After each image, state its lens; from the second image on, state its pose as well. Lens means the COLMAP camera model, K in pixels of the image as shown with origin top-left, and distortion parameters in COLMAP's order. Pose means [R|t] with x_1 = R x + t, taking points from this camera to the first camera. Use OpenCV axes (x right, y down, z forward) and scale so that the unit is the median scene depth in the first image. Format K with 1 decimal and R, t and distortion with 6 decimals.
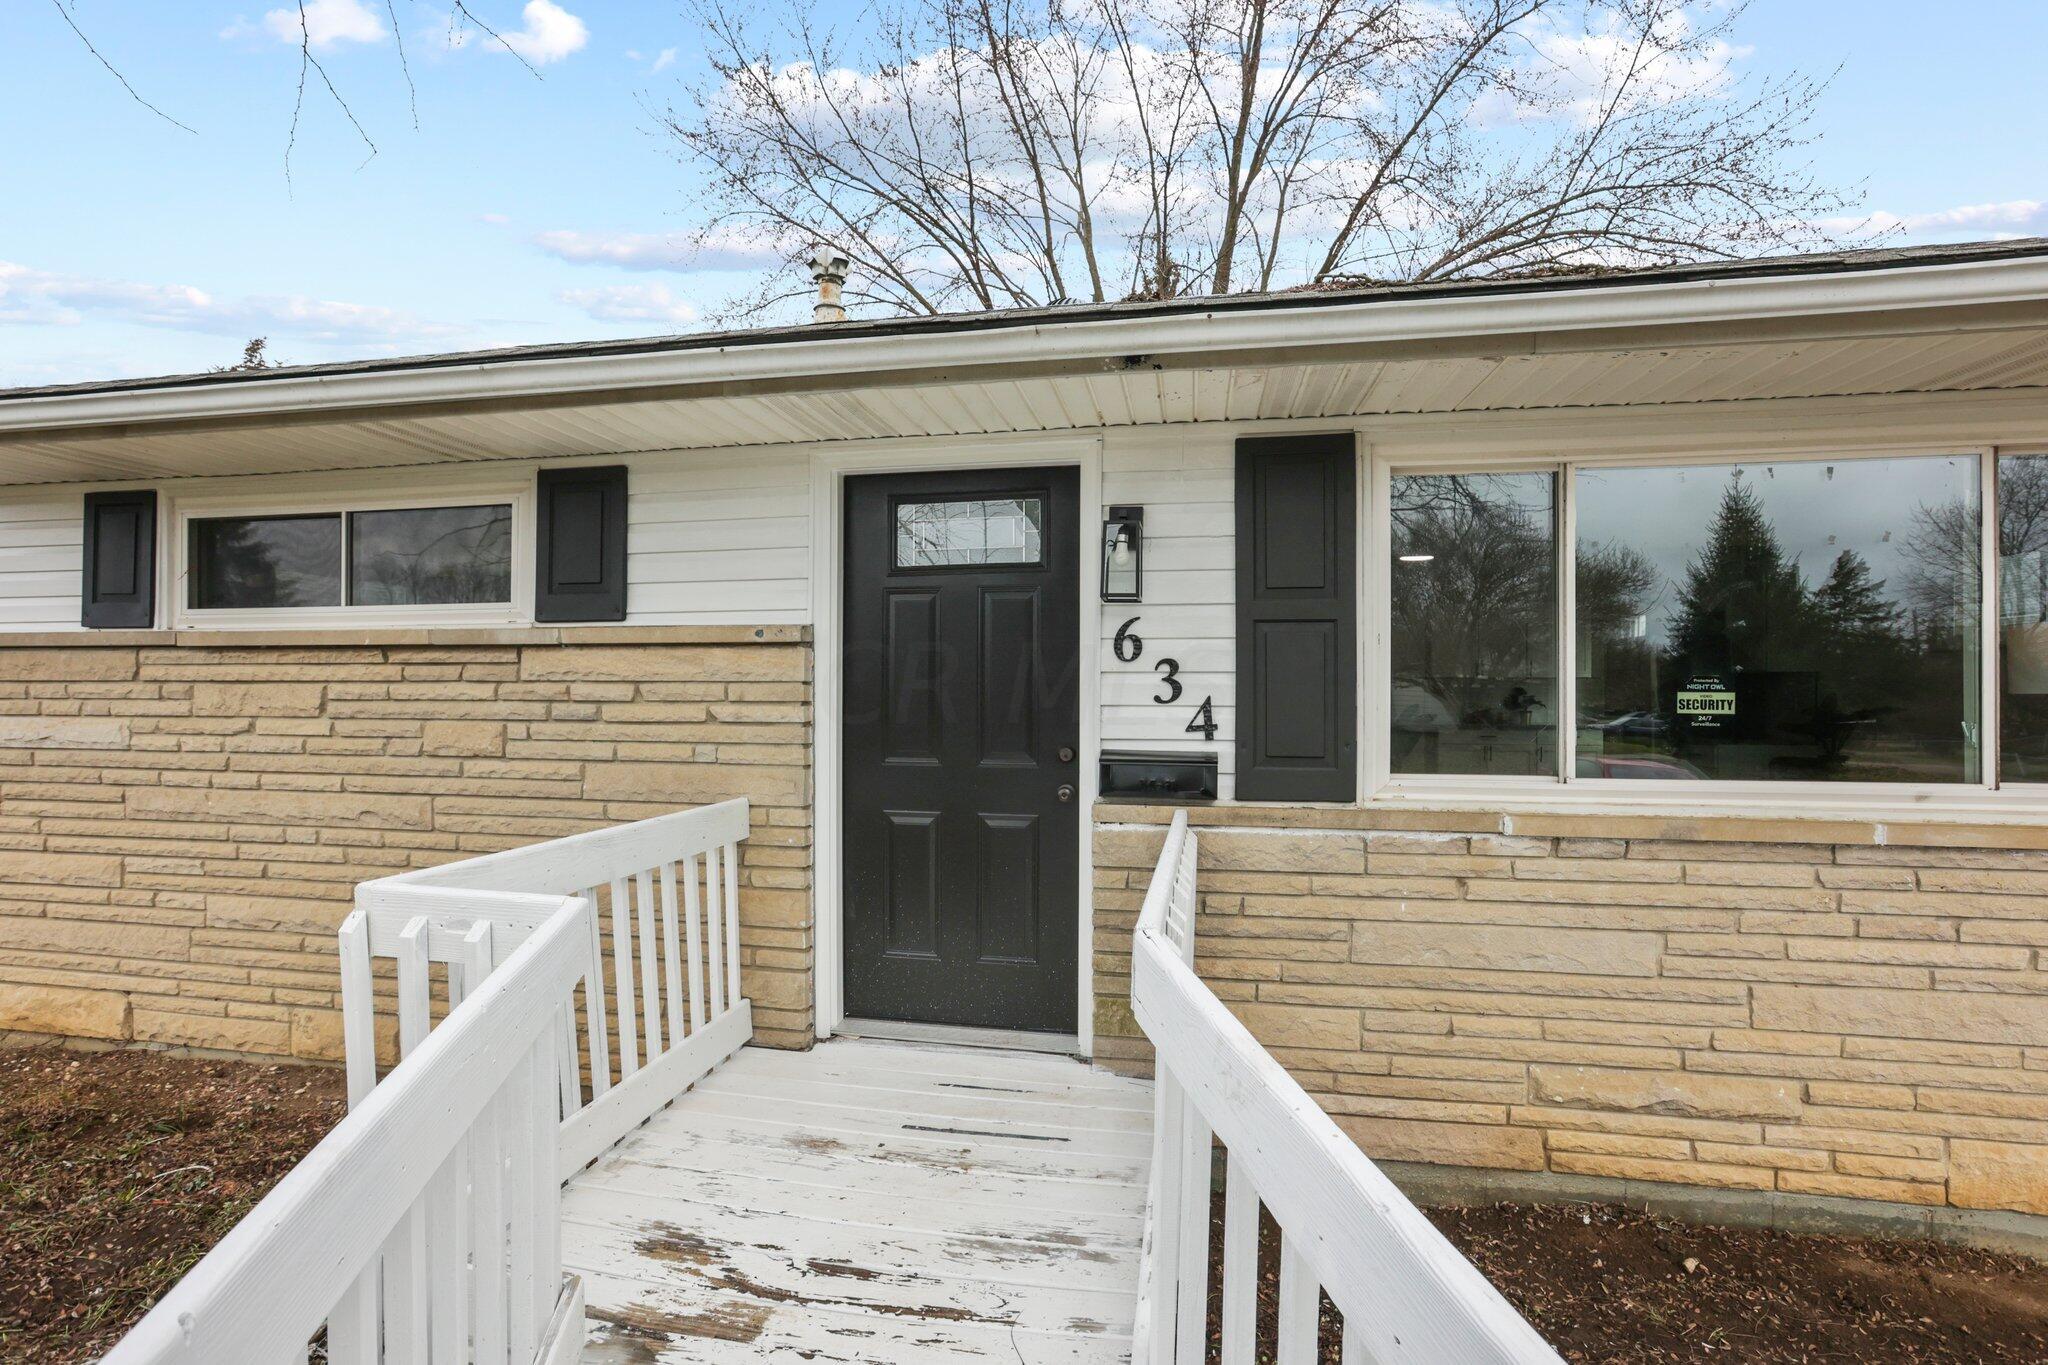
lens RADIAL K [[964.9, 0, 1064.5], [0, 964.9, 695.5], [0, 0, 1]] dist [-0.036993, 0.015720]
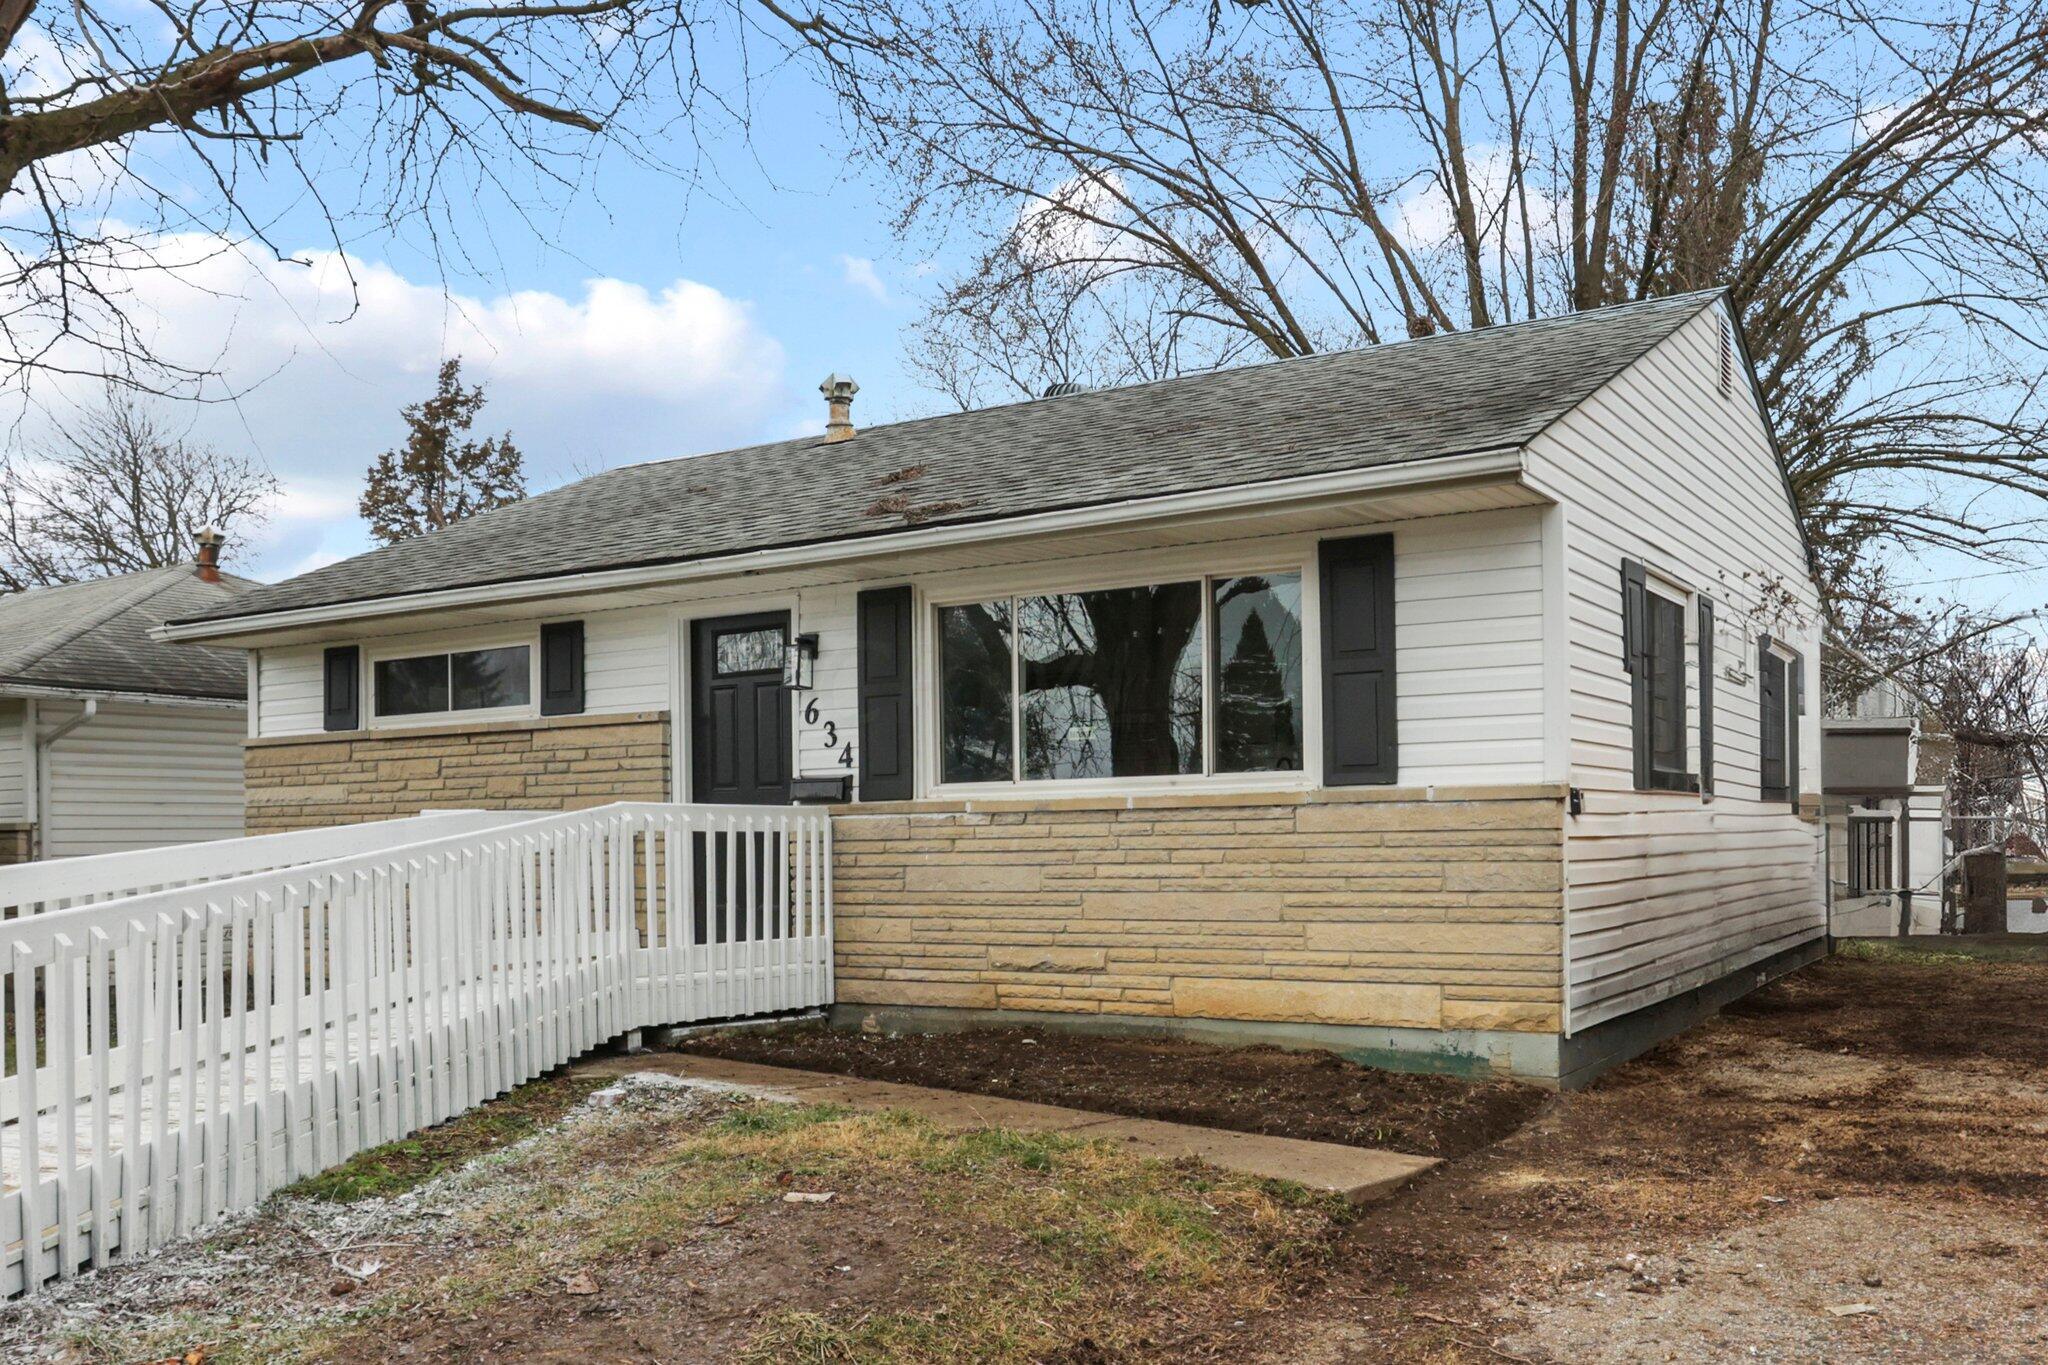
lens RADIAL K [[1690.4, 0, 1025.5], [0, 1690.4, 837.2], [0, 0, 1]] dist [-0.091373, 0.146801]
pose [[0.931284, -0.012934, -0.364064, 1.318591], [0.012517, 0.999916, -0.003503, 0.158432], [0.364079, -0.001295, 0.931367, -1.445892]]
